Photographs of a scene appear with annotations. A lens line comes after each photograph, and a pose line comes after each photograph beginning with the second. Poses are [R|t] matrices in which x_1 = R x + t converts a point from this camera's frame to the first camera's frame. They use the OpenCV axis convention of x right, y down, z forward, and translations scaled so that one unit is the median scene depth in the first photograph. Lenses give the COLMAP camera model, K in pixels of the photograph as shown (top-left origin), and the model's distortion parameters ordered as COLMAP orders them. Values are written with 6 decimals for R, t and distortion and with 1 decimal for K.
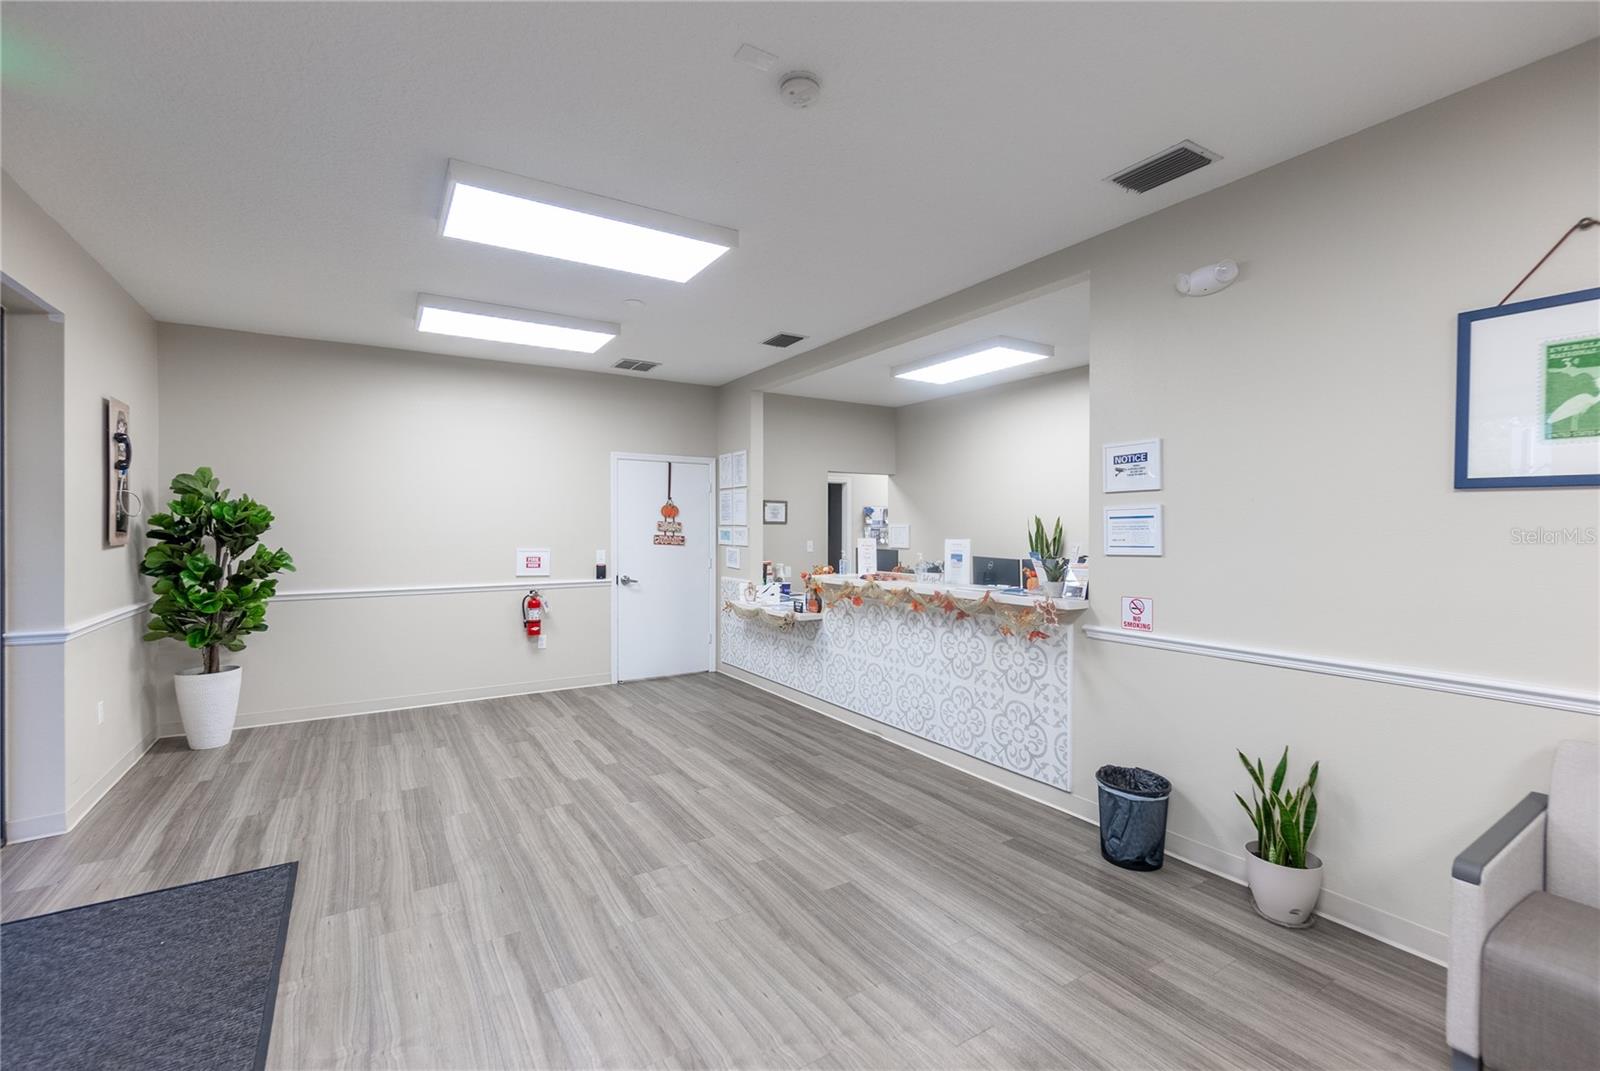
lens RADIAL K [[695.8, 0, 798.5], [0, 695.8, 530.6], [0, 0, 1]] dist [-0.004510, 0.000055]
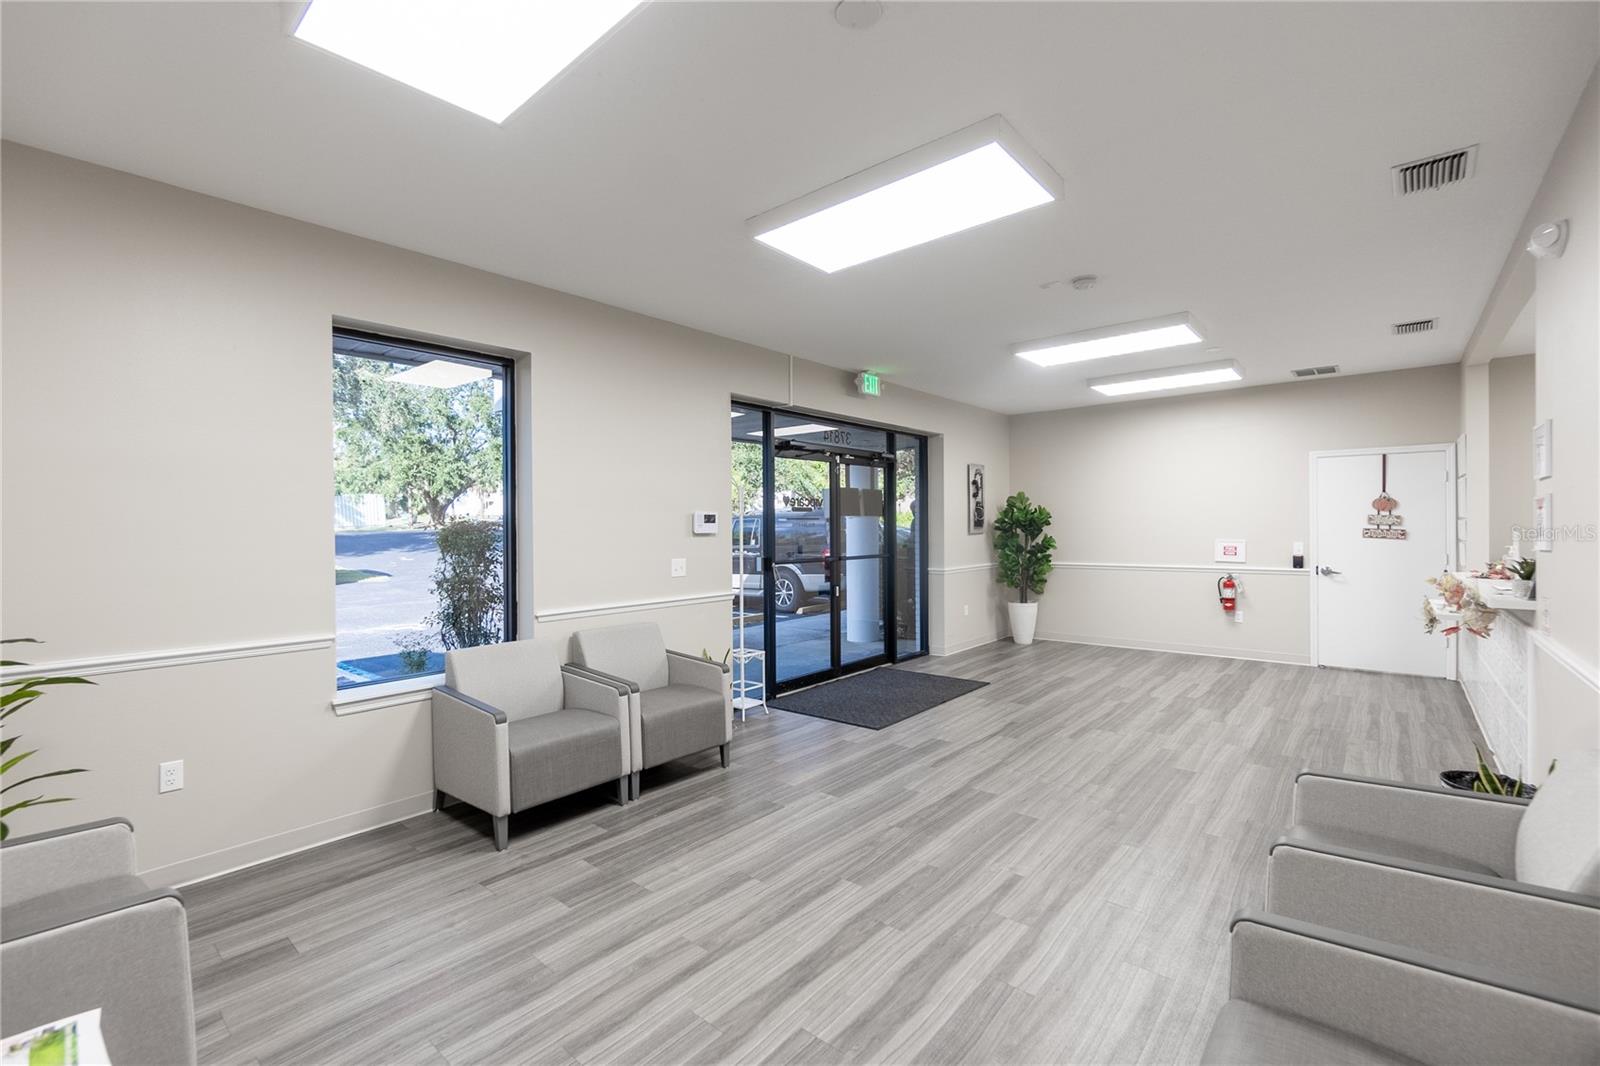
lens RADIAL K [[692.9, 0, 788.1], [0, 692.9, 529.0], [0, 0, 1]] dist [-0.007226, 0.003226]
pose [[0.292563, 0.002208, -0.956244, 0.984152], [0.005966, 0.999974, 0.004135, -0.004347], [0.956228, -0.006915, 0.292542, -0.178532]]
